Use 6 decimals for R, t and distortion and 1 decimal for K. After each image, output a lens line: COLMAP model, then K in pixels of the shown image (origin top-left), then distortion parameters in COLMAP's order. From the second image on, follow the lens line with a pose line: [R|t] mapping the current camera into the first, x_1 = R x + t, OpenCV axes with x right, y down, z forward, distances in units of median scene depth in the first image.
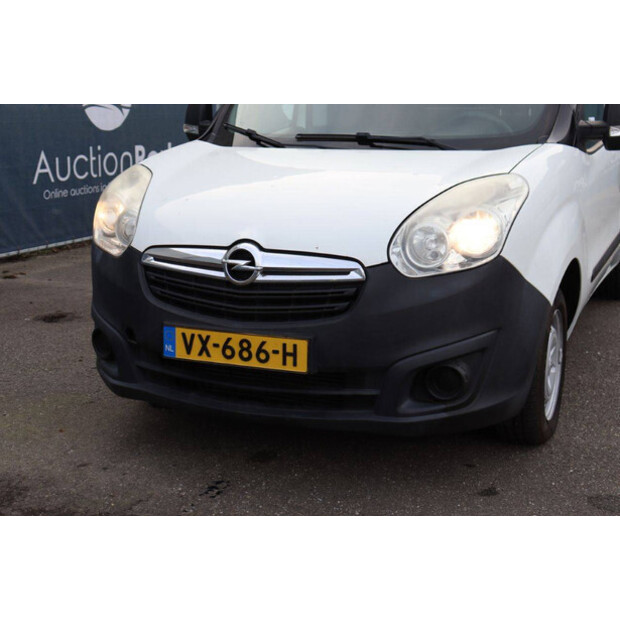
lens RADIAL K [[947.7, 0, 313.3], [0, 947.7, 316.4], [0, 0, 1]] dist [0.122362, 0.000000]
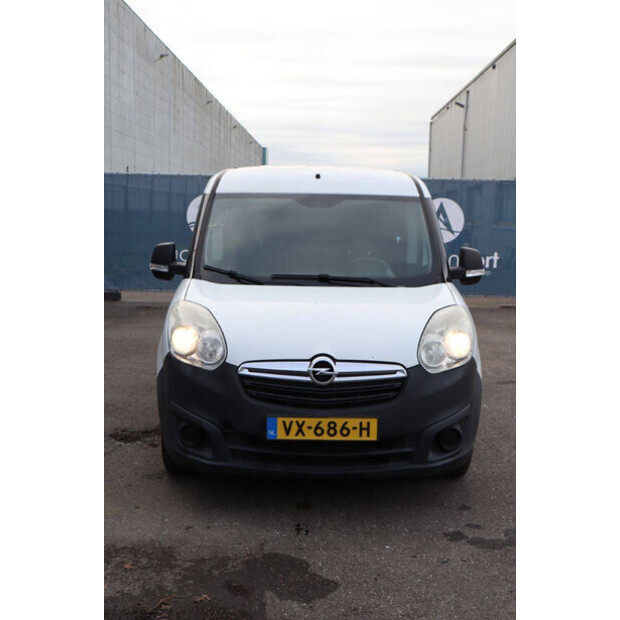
lens RADIAL K [[851.4, 0, 332.2], [0, 851.4, 321.5], [0, 0, 1]] dist [0.056583, 0.000000]
pose [[0.903698, -0.031132, 0.427037, -0.629022], [0.068598, 0.994997, -0.072629, -0.034369], [-0.422639, 0.094929, 0.901313, -0.212388]]
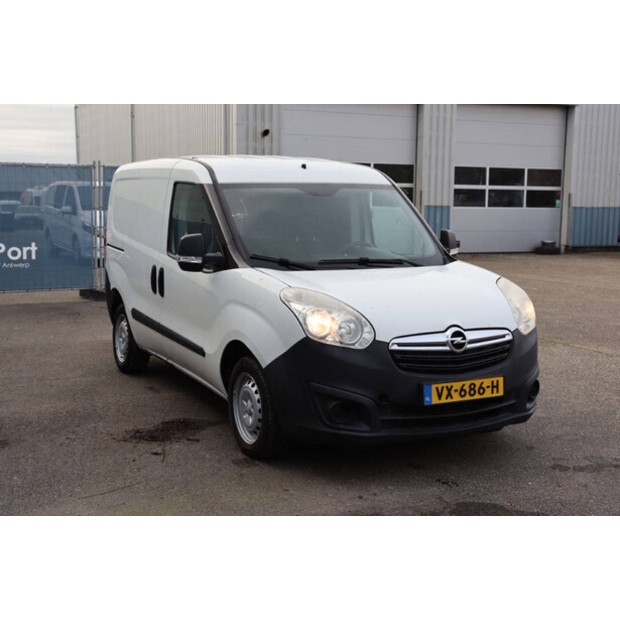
lens RADIAL K [[851.4, 0, 327.0], [0, 851.4, 306.8], [0, 0, 1]] dist [0.056583, 0.000000]
pose [[0.632296, -0.088462, 0.769660, -1.378031], [0.164777, 0.986085, -0.022032, -0.117796], [-0.757001, 0.140753, 0.638074, 0.206144]]
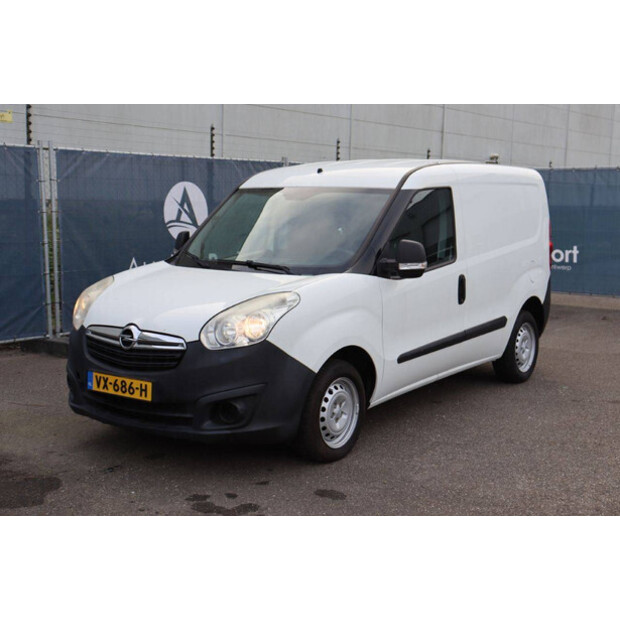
lens RADIAL K [[874.6, 0, 315.9], [0, 874.6, 306.7], [0, 0, 1]] dist [0.088959, 0.000000]
pose [[0.977246, 0.041229, -0.208064, 0.599179], [-0.061638, 0.993796, -0.092577, 0.016987], [0.202956, 0.103295, 0.973724, -0.512807]]
